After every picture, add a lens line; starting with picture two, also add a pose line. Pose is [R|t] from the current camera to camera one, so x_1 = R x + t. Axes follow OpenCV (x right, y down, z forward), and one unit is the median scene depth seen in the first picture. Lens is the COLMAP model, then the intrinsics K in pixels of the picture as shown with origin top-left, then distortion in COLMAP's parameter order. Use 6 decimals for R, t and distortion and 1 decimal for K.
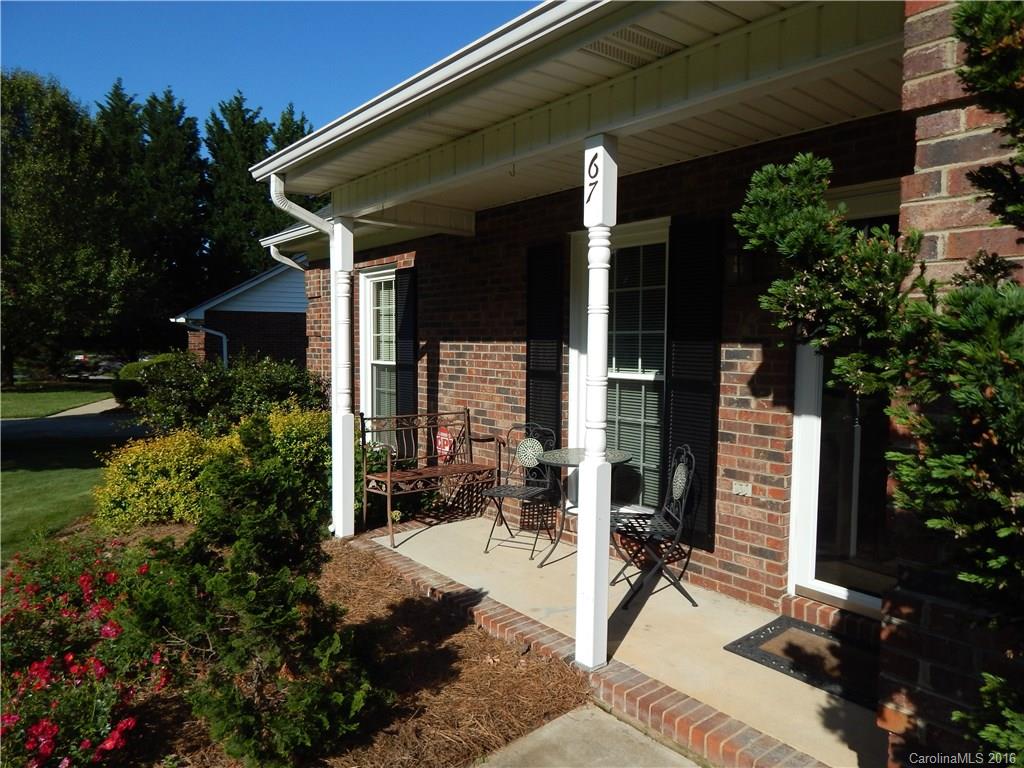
lens RADIAL K [[686.1, 0, 510.0], [0, 686.1, 382.3], [0, 0, 1]] dist [-0.000095, 0.000001]
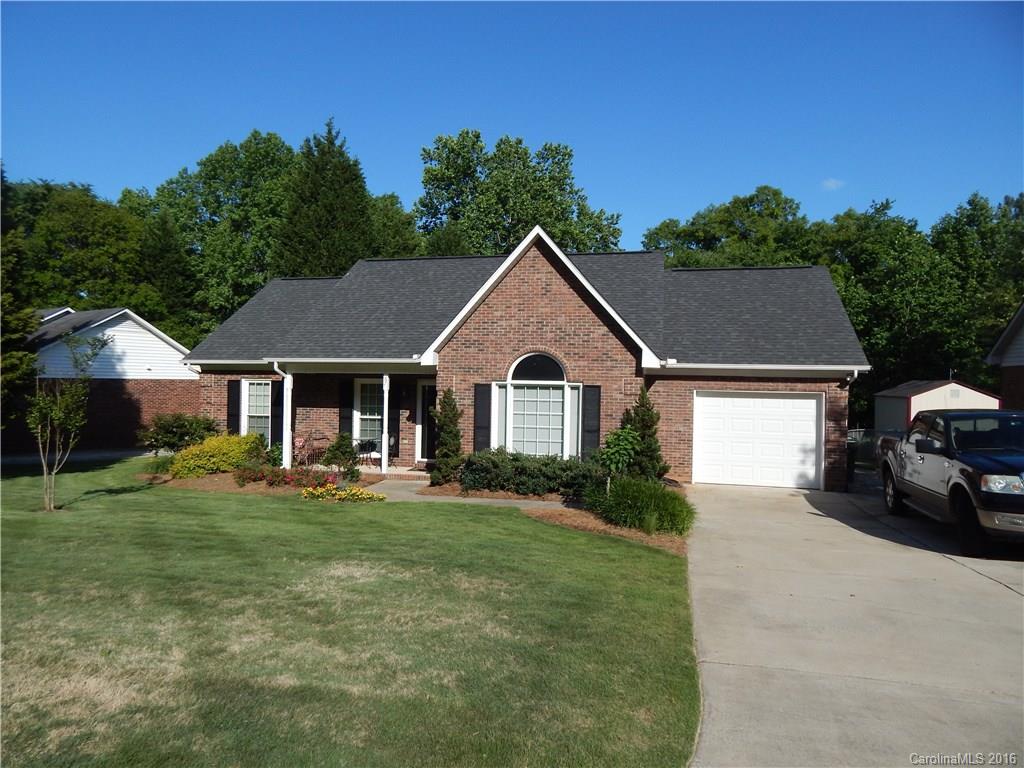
lens RADIAL K [[686.1, 0, 512.0], [0, 686.1, 382.0], [0, 0, 1]] dist [-0.000095, 0.000001]
pose [[0.787301, -0.008646, 0.616508, -1.876749], [0.032787, 0.999074, -0.027859, -0.088622], [-0.615696, 0.042147, 0.786856, -2.983387]]
